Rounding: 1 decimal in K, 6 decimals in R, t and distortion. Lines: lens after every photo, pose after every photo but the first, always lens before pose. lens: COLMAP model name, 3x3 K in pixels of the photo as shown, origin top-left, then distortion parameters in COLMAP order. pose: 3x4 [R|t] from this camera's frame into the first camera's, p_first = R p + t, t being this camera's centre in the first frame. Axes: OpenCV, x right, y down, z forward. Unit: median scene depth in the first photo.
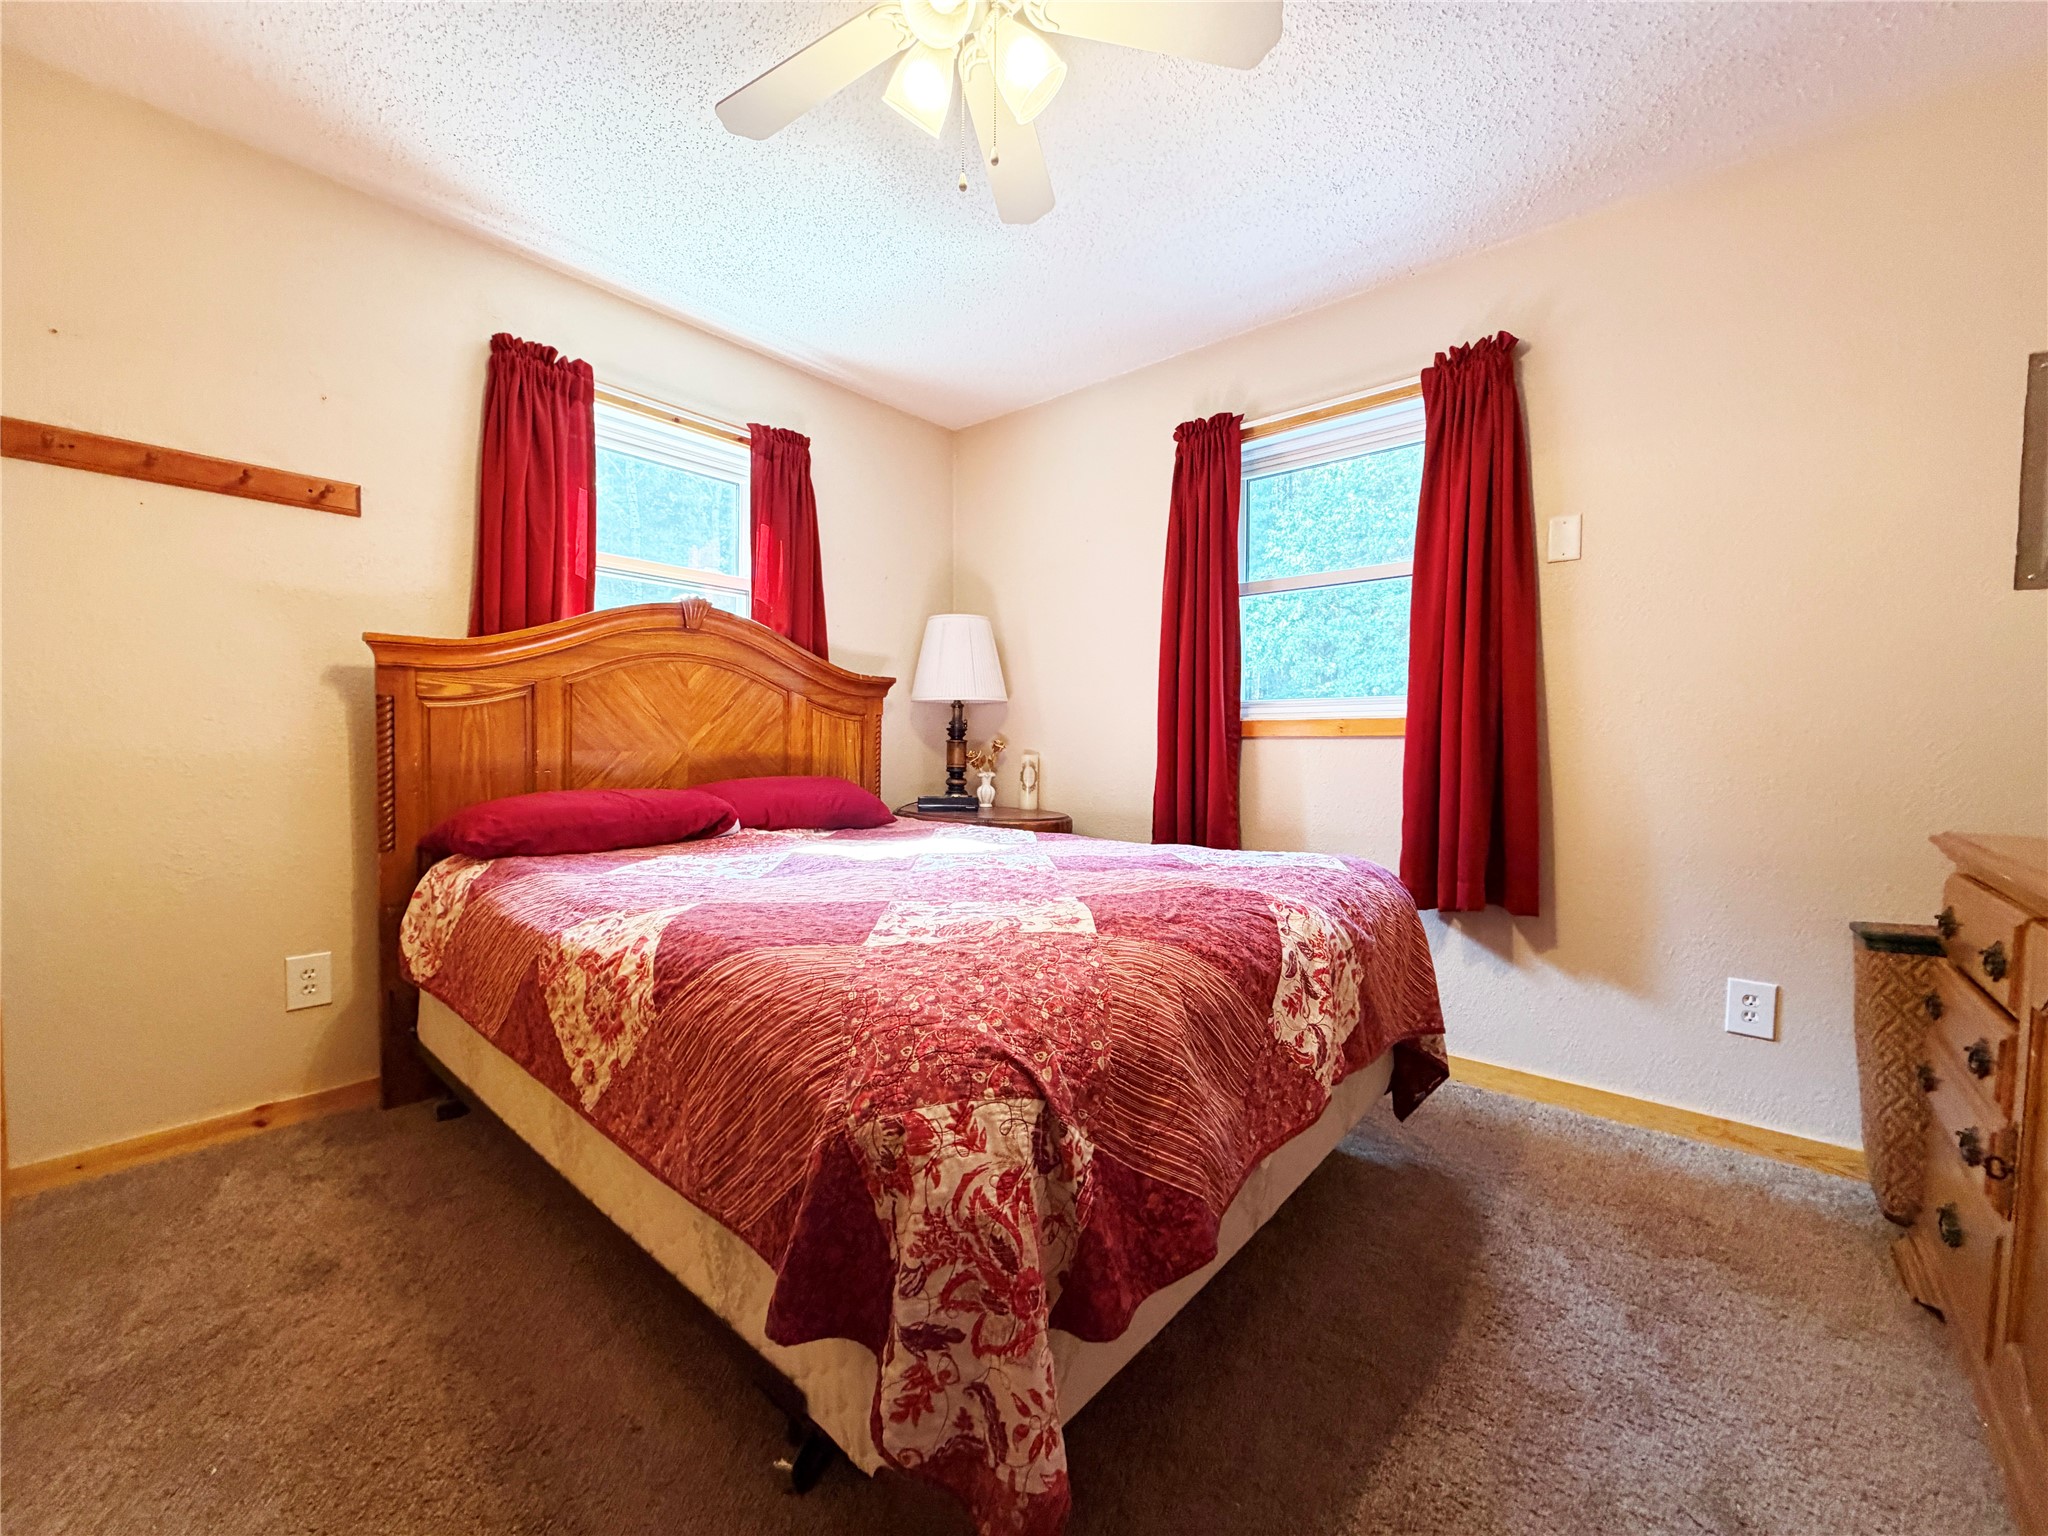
lens RADIAL K [[819.3, 0, 1015.5], [0, 819.3, 771.5], [0, 0, 1]] dist [-0.000312, 0.000024]
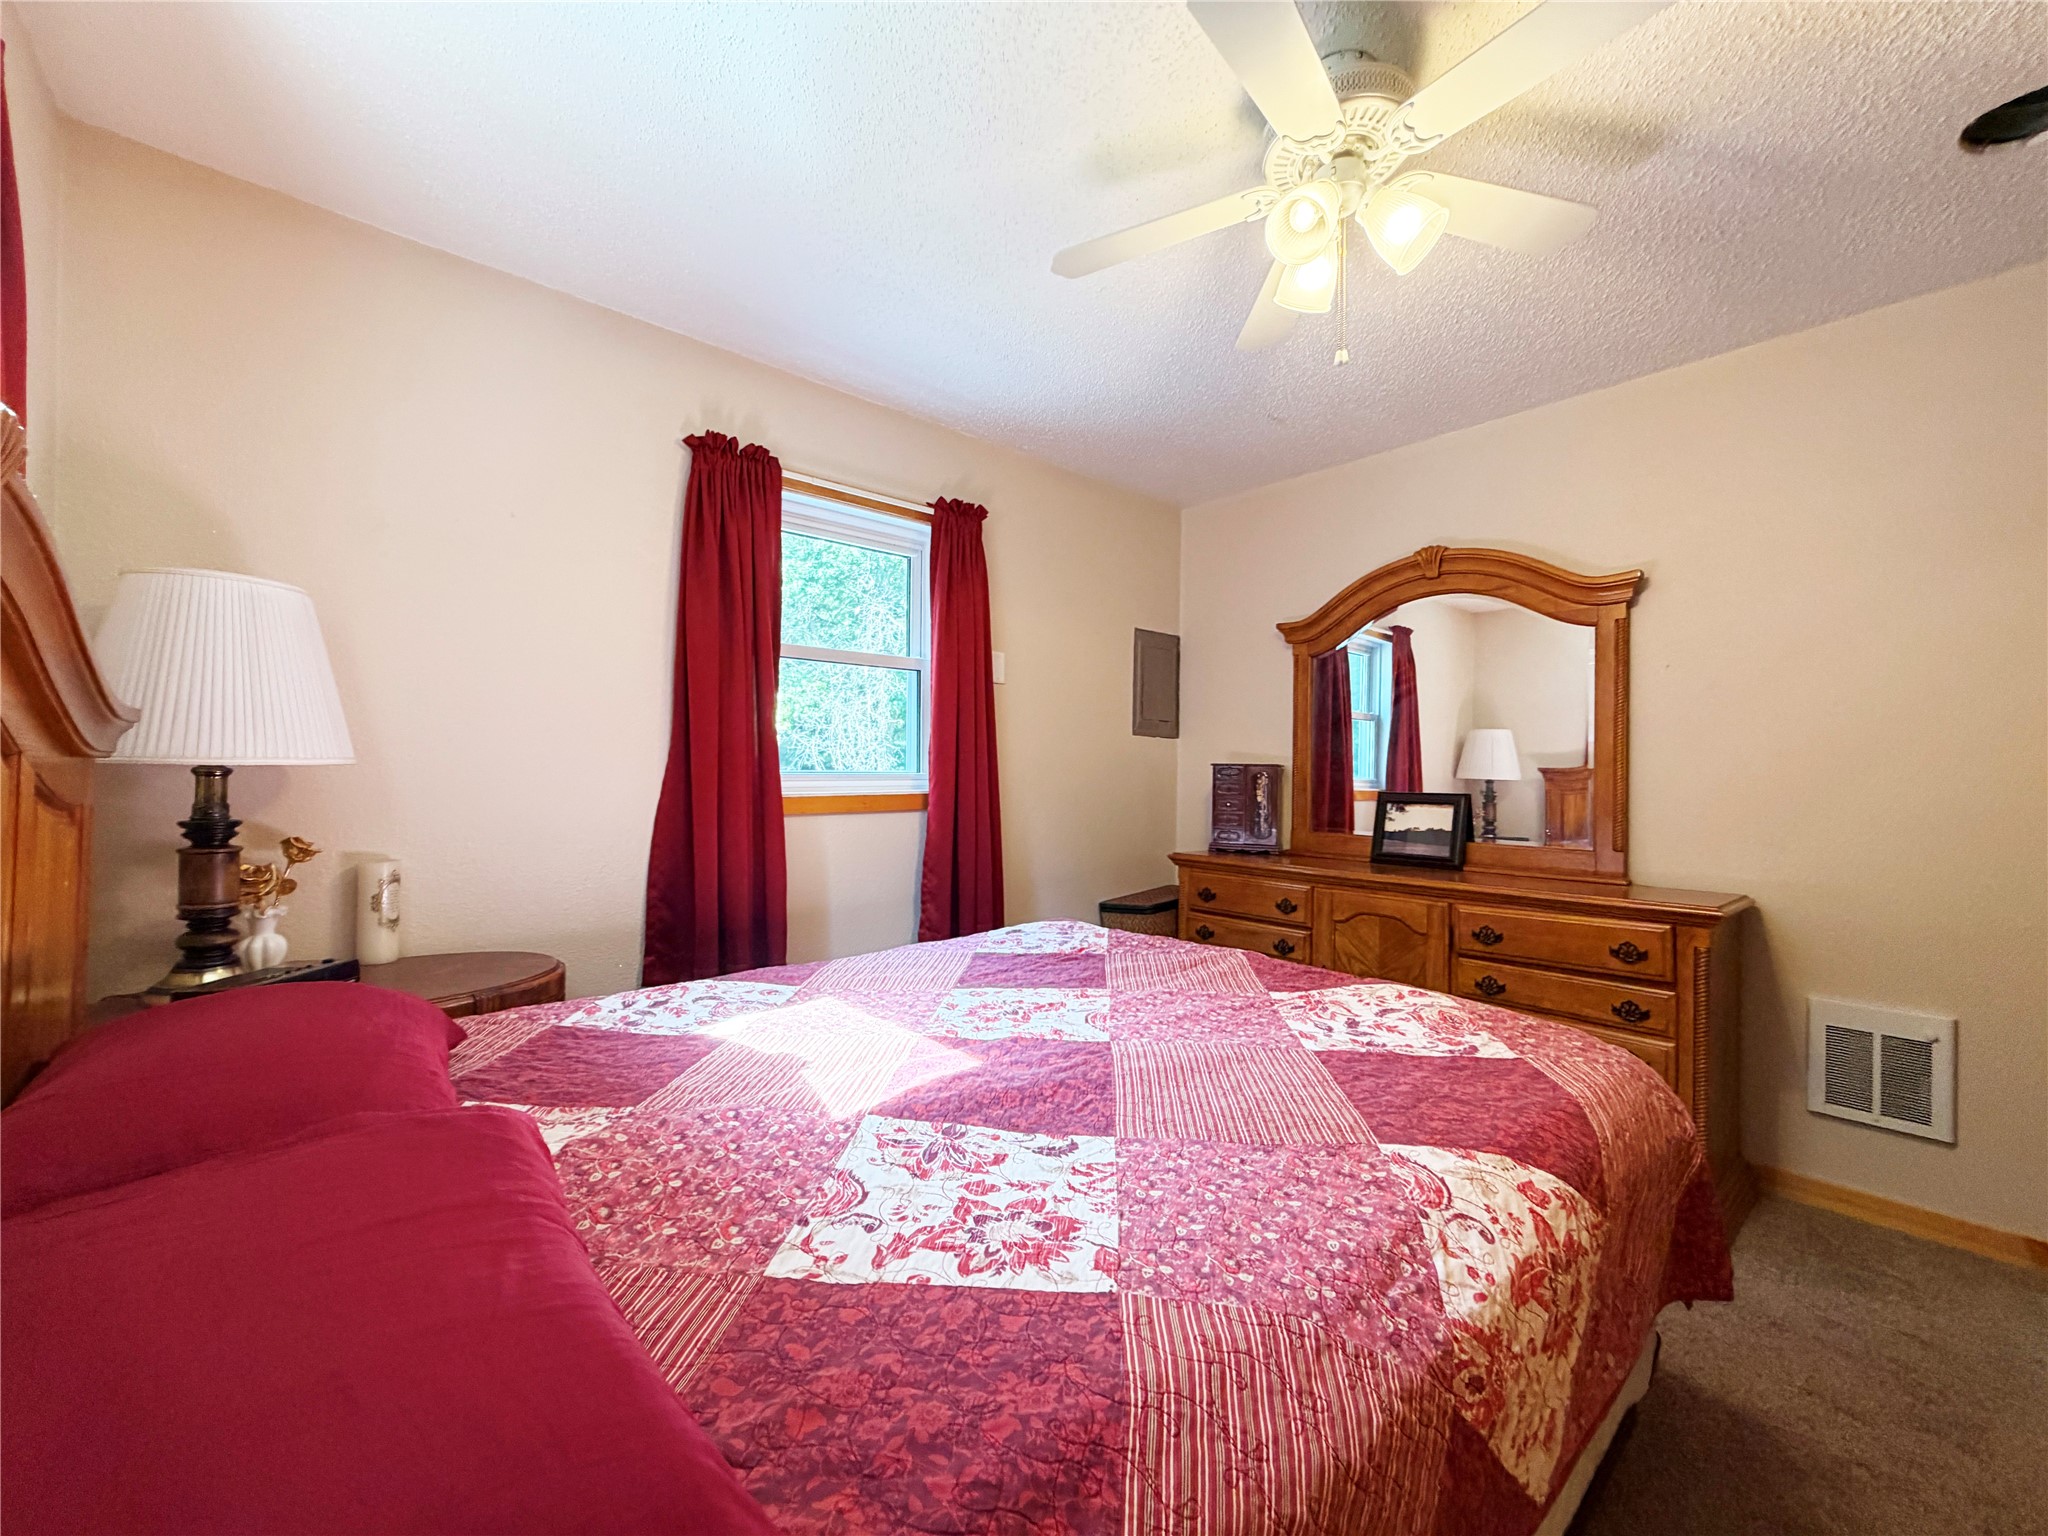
lens RADIAL K [[819.3, 0, 1019.7], [0, 819.3, 775.3], [0, 0, 1]] dist [-0.000312, 0.000024]
pose [[0.151566, -0.008922, 0.988407, -0.637980], [0.036489, 0.999328, 0.003425, -0.090270], [-0.987773, 0.035547, 0.151790, 0.683317]]
